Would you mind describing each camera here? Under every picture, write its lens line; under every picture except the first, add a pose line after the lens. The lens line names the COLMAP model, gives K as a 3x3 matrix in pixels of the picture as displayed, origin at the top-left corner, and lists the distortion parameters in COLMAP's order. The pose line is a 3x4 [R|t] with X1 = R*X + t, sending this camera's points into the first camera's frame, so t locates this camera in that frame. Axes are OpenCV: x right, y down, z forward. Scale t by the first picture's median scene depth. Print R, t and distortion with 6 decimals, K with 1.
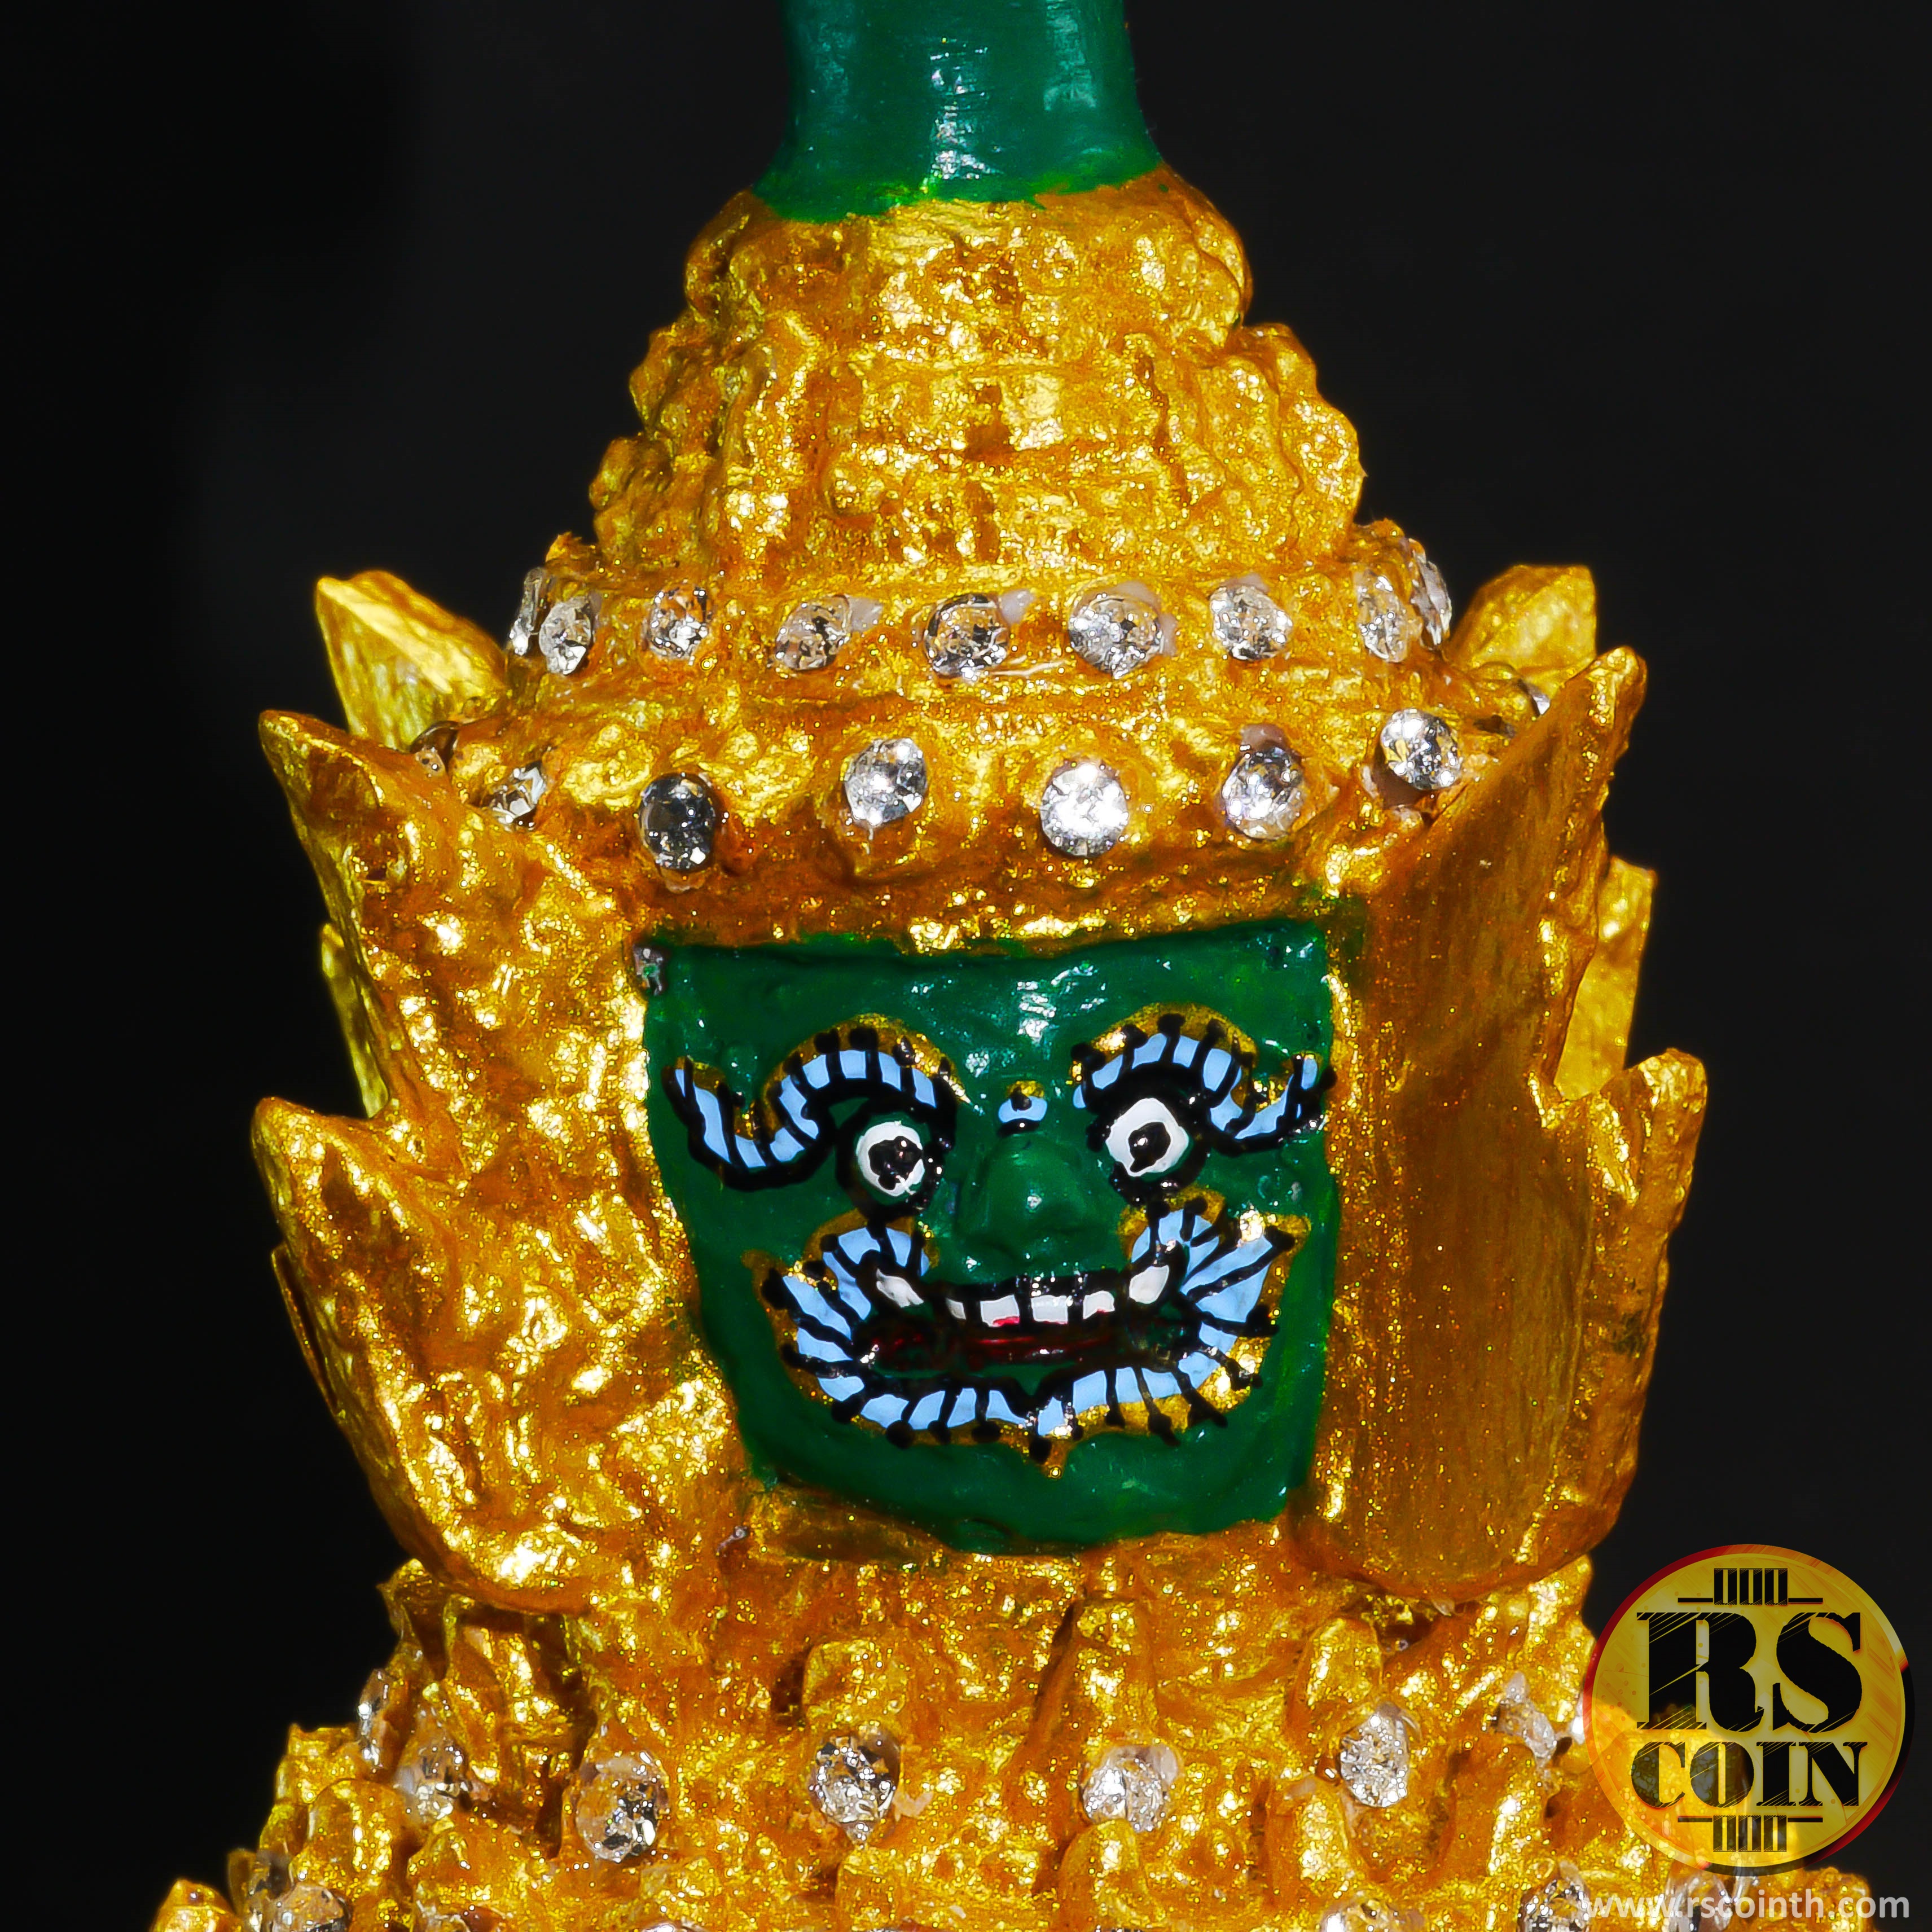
lens RADIAL K [[12056.8, 0, 964.9], [0, 12056.8, 965.4], [0, 0, 1]] dist [-0.904914, 0.000000]
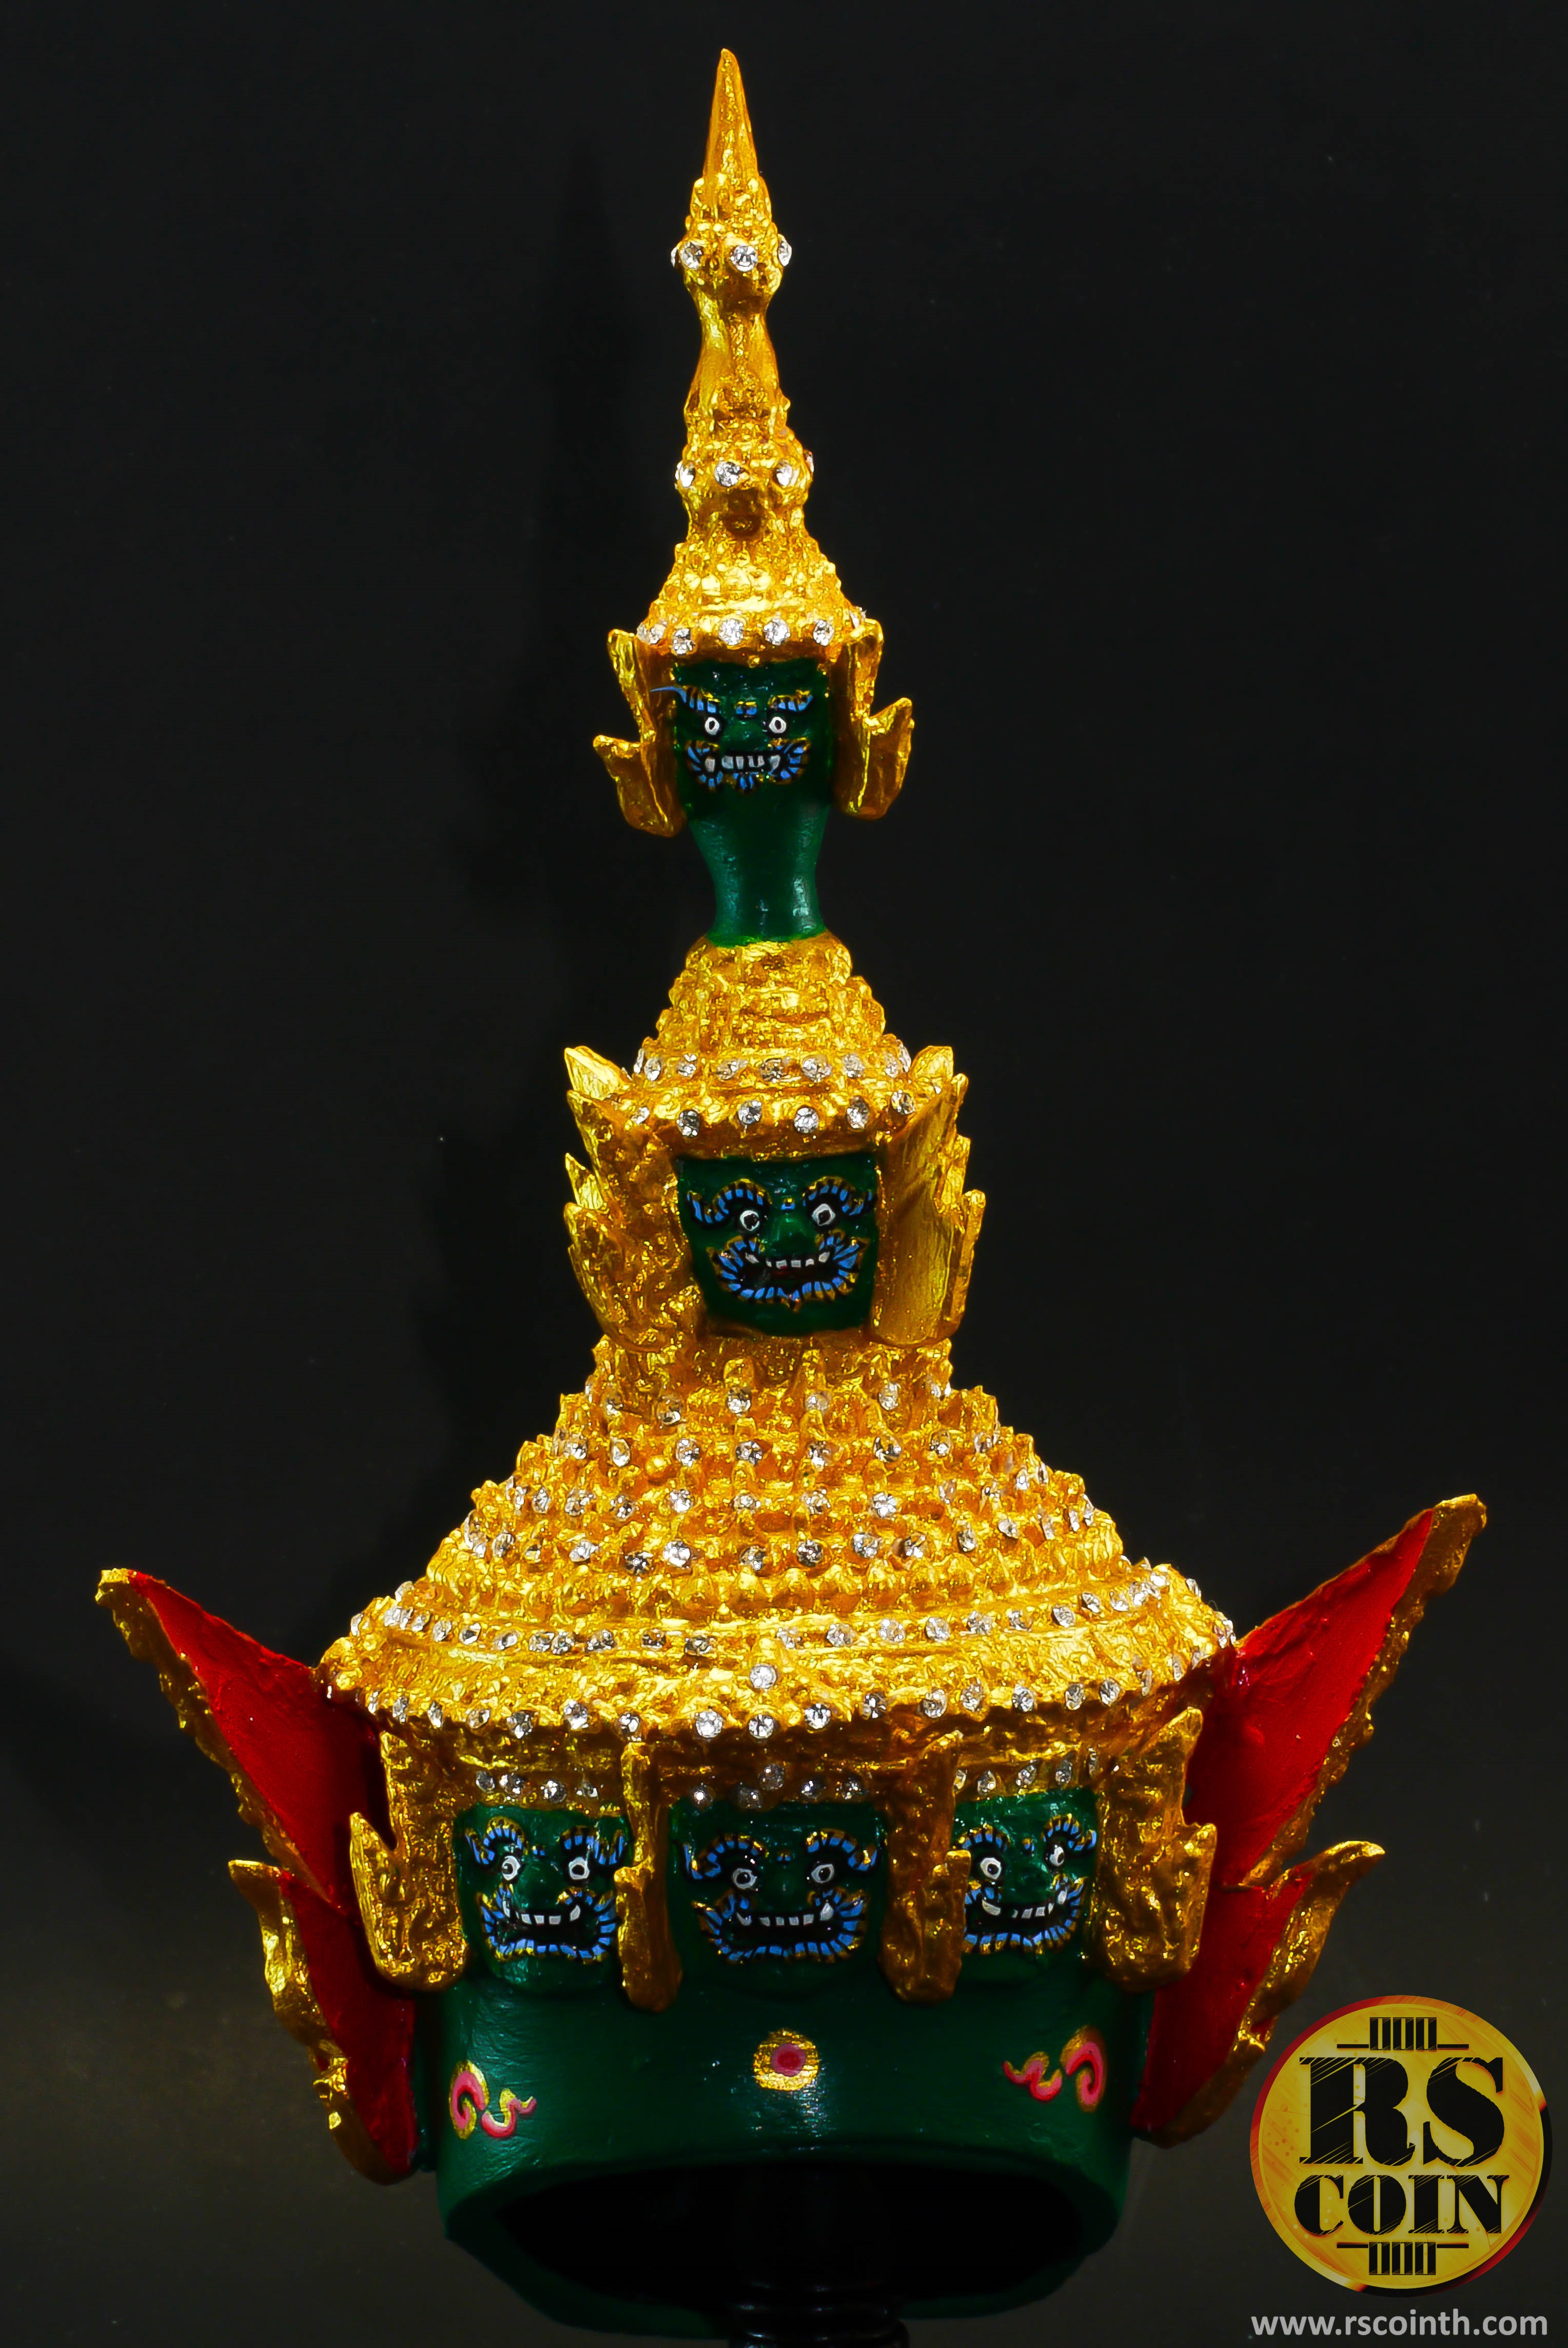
lens RADIAL K [[8396.7, 0, 782.8], [0, 8396.7, 1174.0], [0, 0, 1]] dist [0.074899, 0.000000]
pose [[0.999420, 0.005280, 0.033633, -0.077609], [-0.005091, 0.999971, -0.005712, 0.016331], [-0.033663, 0.005537, 0.999418, -1.408956]]
